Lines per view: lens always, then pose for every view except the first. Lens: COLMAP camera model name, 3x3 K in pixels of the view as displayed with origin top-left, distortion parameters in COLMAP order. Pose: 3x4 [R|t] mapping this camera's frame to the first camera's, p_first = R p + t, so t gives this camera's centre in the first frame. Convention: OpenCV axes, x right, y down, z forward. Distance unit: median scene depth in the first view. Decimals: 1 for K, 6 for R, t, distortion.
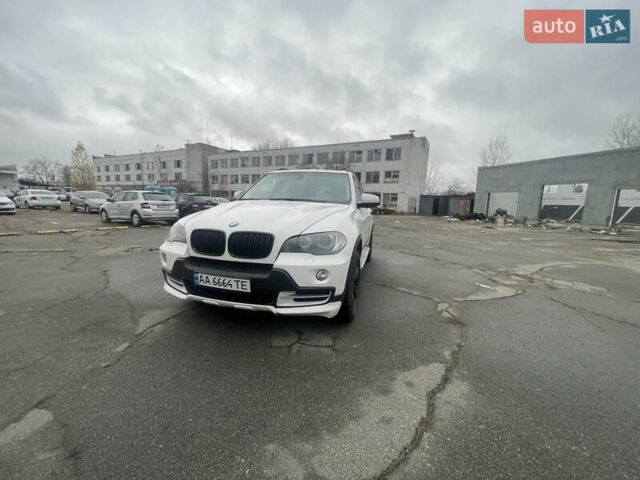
lens RADIAL K [[253.6, 0, 319.3], [0, 253.6, 242.7], [0, 0, 1]] dist [-0.001204, -0.000647]
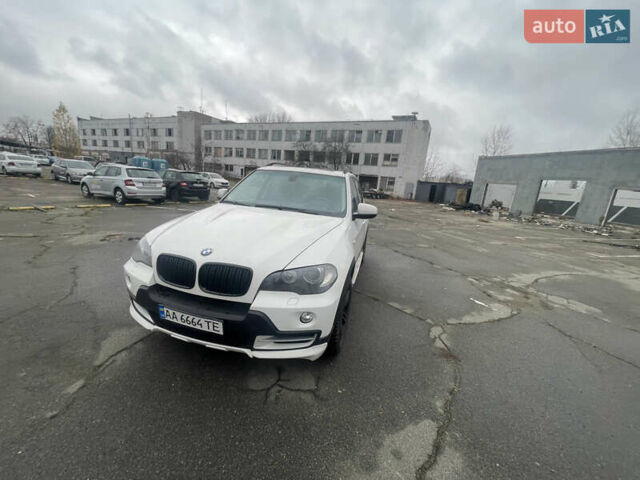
lens RADIAL K [[253.6, 0, 318.9], [0, 253.6, 241.5], [0, 0, 1]] dist [-0.001204, -0.000647]
pose [[0.998361, 0.051003, 0.025960, 0.007510], [-0.052909, 0.995472, 0.078970, -0.091286], [-0.021815, -0.080215, 0.996539, 0.066529]]
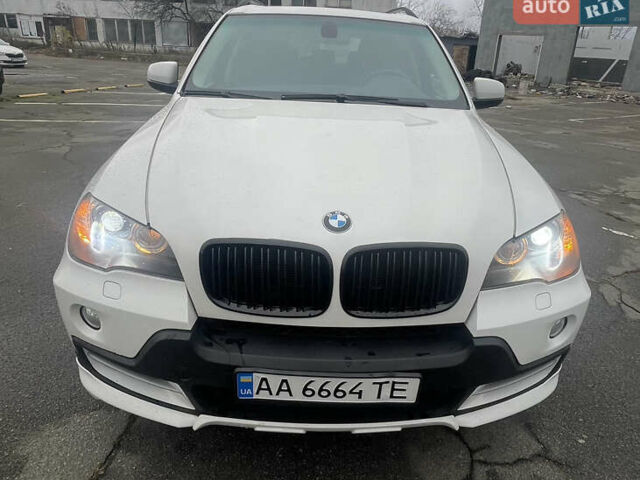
lens RADIAL K [[445.6, 0, 338.9], [0, 445.6, 216.4], [0, 0, 1]] dist [-0.006235, -0.004172]
pose [[0.954762, -0.090210, 0.283359, -0.237617], [0.027476, 0.975562, 0.218001, -0.098944], [-0.296100, -0.200353, 0.933908, 0.202930]]
